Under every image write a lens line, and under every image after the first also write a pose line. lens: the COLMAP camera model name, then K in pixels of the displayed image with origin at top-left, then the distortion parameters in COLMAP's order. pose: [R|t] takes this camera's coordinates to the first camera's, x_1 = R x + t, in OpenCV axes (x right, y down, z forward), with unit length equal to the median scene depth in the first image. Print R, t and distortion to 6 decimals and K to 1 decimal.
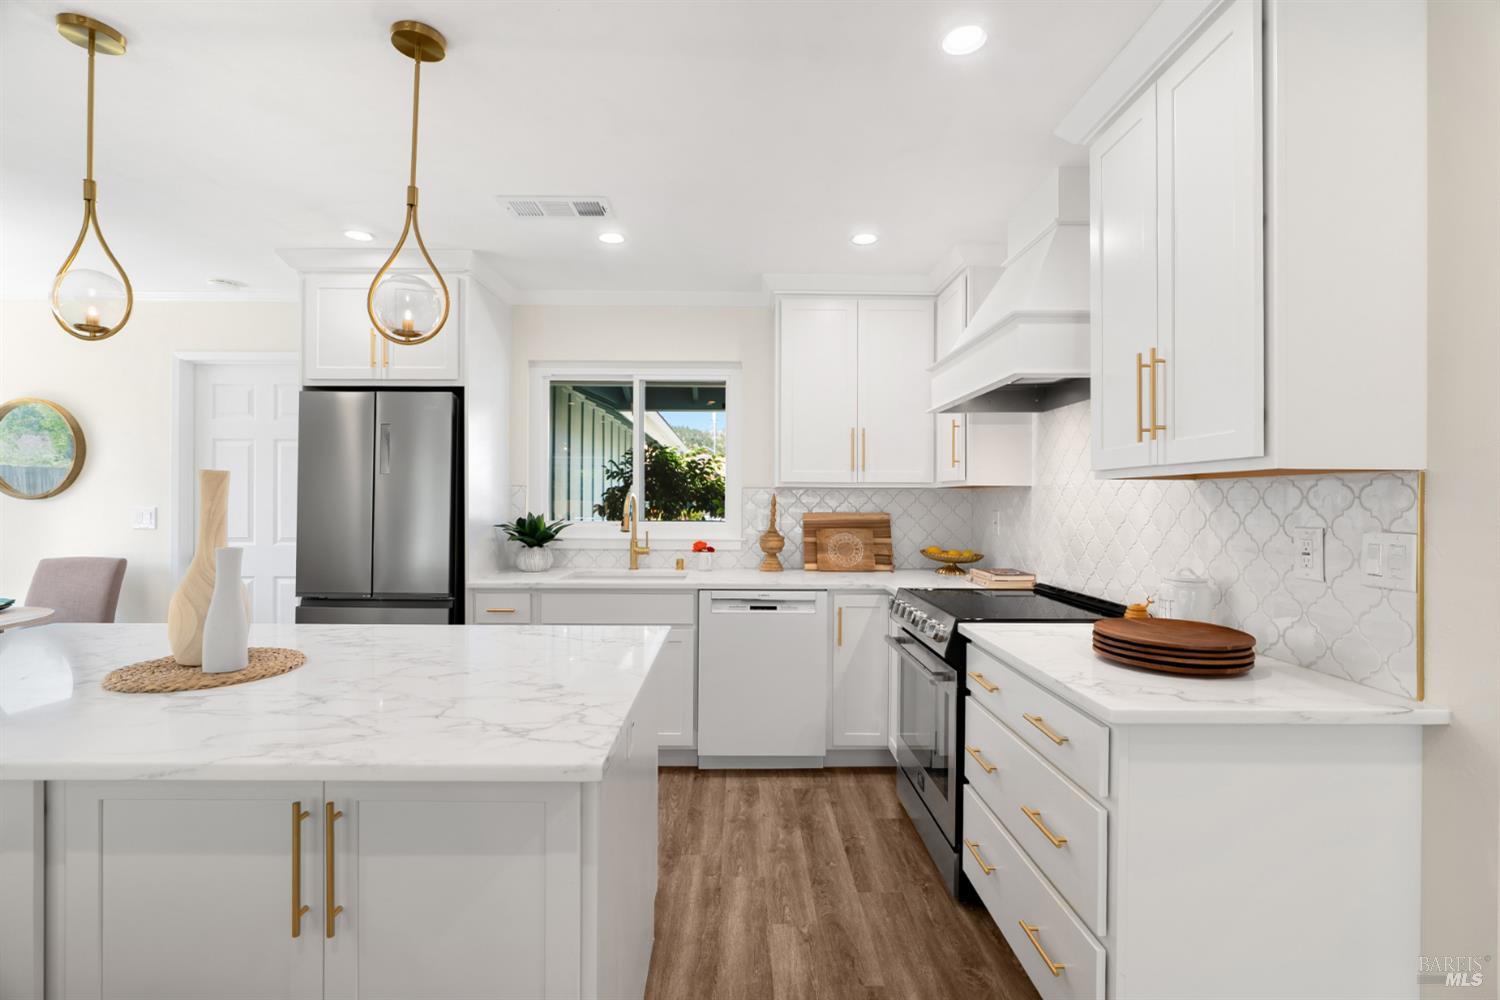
lens RADIAL K [[687.1, 0, 742.2], [0, 687.1, 495.7], [0, 0, 1]] dist [-0.002592, -0.000213]
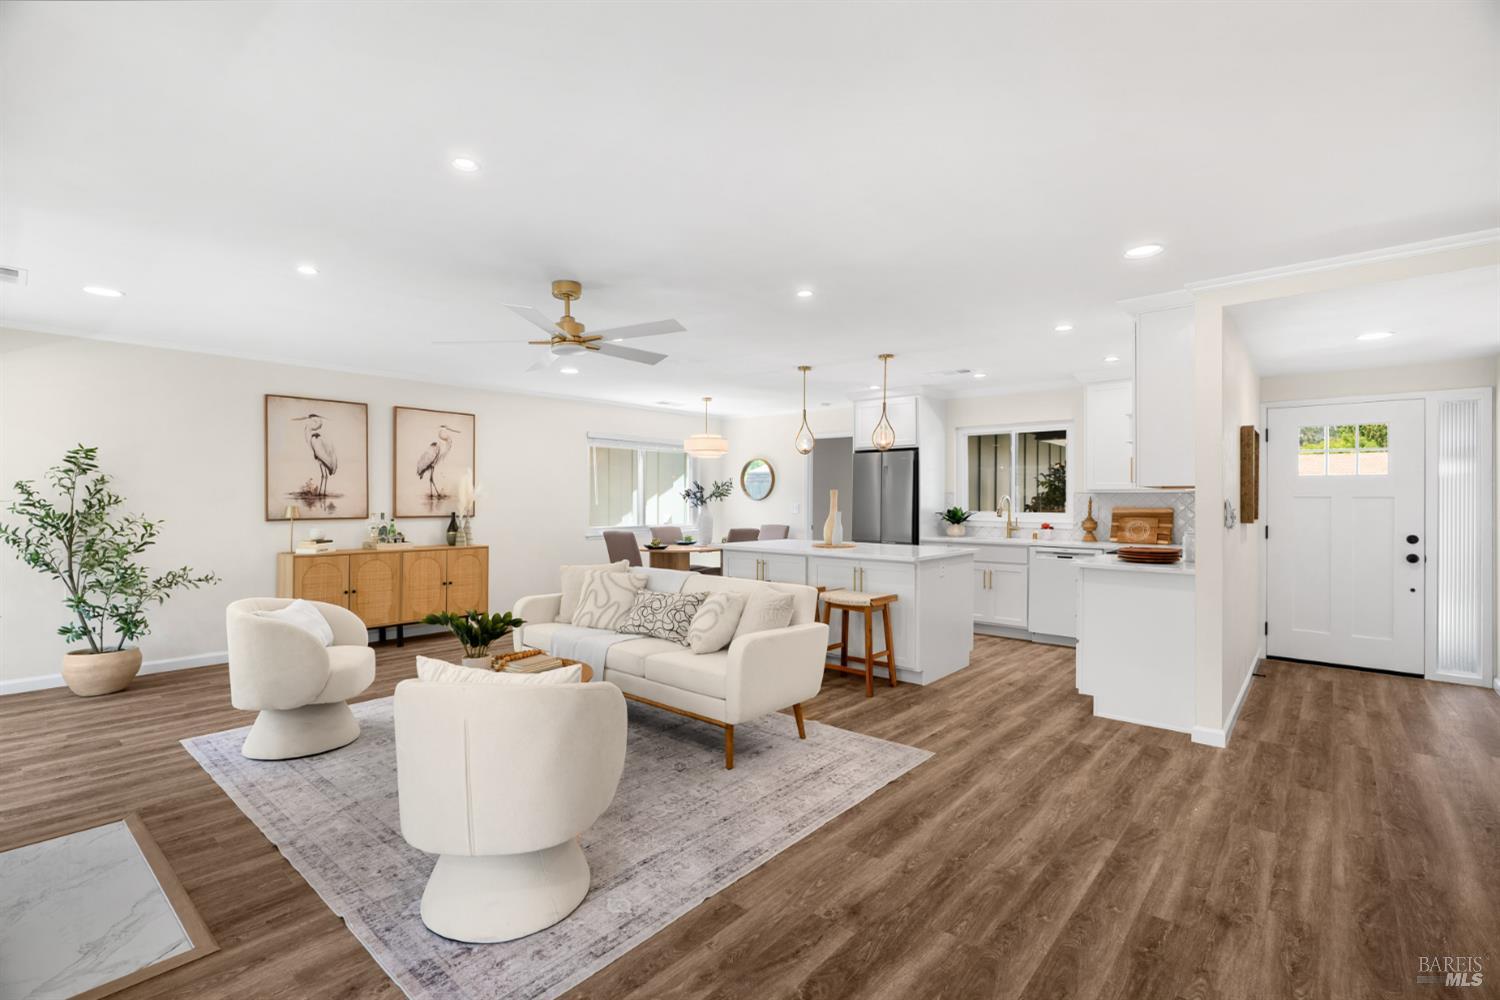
lens RADIAL K [[677.5, 0, 754.3], [0, 677.5, 503.8], [0, 0, 1]] dist [-0.005854, -0.000934]
pose [[0.755793, 0.002341, -0.654807, 0.598726], [0.002016, 0.999981, 0.005902, 0.004795], [0.654808, -0.005781, 0.755773, -0.947869]]
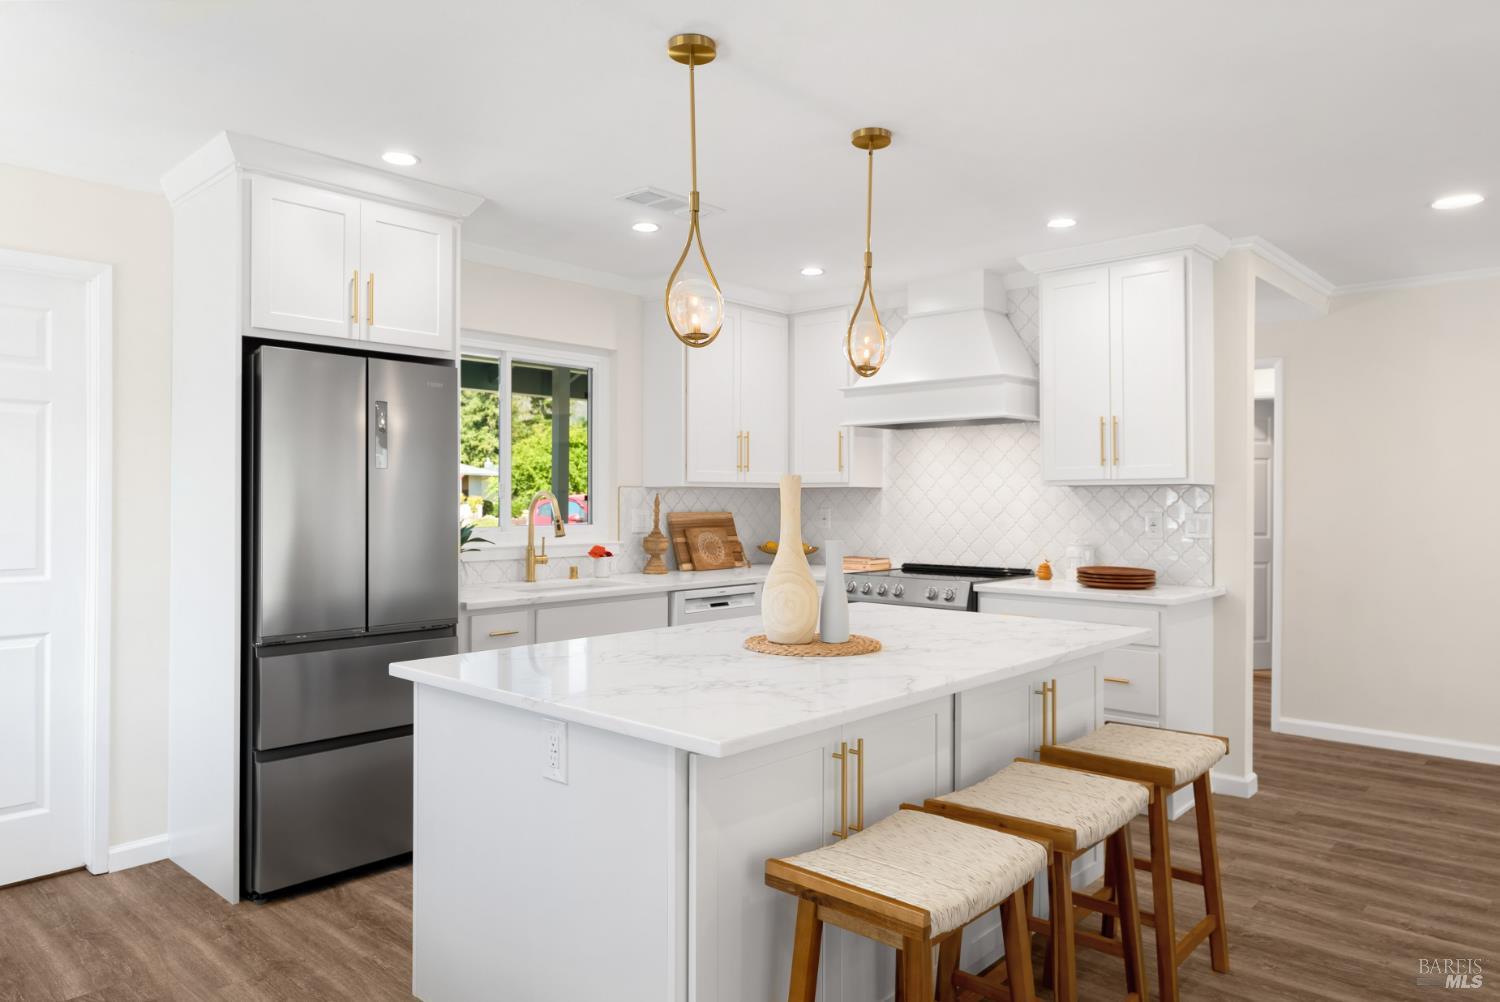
lens RADIAL K [[972.9, 0, 747.4], [0, 972.9, 493.9], [0, 0, 1]] dist [-0.000930, 0.001228]
pose [[0.683156, -0.000006, 0.730273, -1.007193], [-0.000631, 1.000000, 0.000599, -0.003337], [-0.730272, -0.000870, 0.683156, -0.029308]]
